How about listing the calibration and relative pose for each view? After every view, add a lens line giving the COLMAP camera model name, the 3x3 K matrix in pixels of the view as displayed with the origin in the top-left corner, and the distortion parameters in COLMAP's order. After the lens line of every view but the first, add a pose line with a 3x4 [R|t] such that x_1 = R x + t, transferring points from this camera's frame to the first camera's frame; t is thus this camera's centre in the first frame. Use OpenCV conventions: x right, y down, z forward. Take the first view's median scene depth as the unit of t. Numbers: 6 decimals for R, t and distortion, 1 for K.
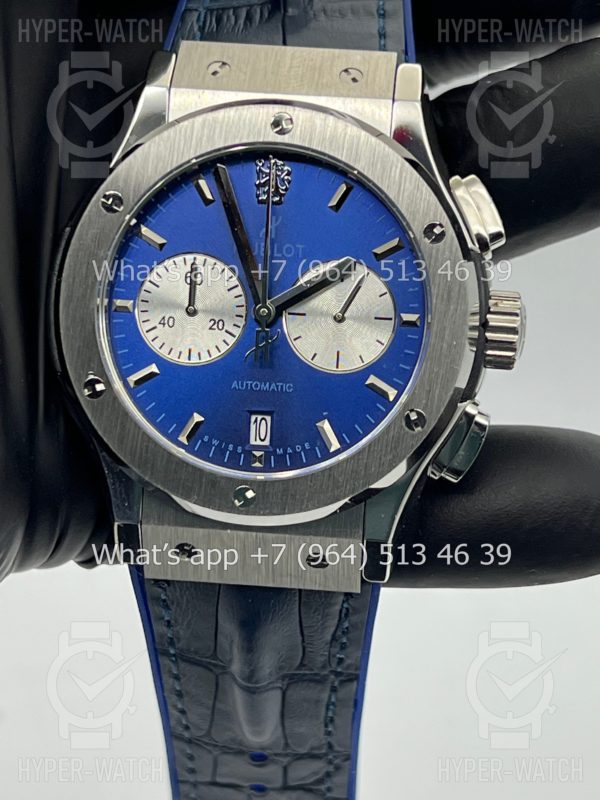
lens RADIAL K [[1842.7, 0, 303.7], [0, 1842.7, 399.8], [0, 0, 1]] dist [0.216452, 0.000000]
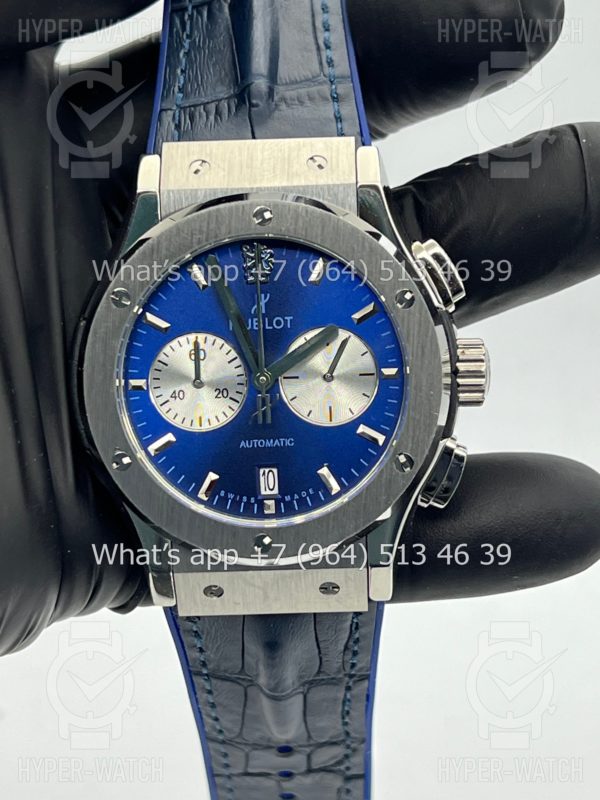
lens RADIAL K [[1842.7, 0, 298.6], [0, 1842.7, 400.9], [0, 0, 1]] dist [0.216452, 0.000000]
pose [[0.994263, -0.100546, 0.036483, -0.041852], [0.098301, 0.993414, 0.058865, -0.098419], [-0.042162, -0.054941, 0.997599, -0.138021]]
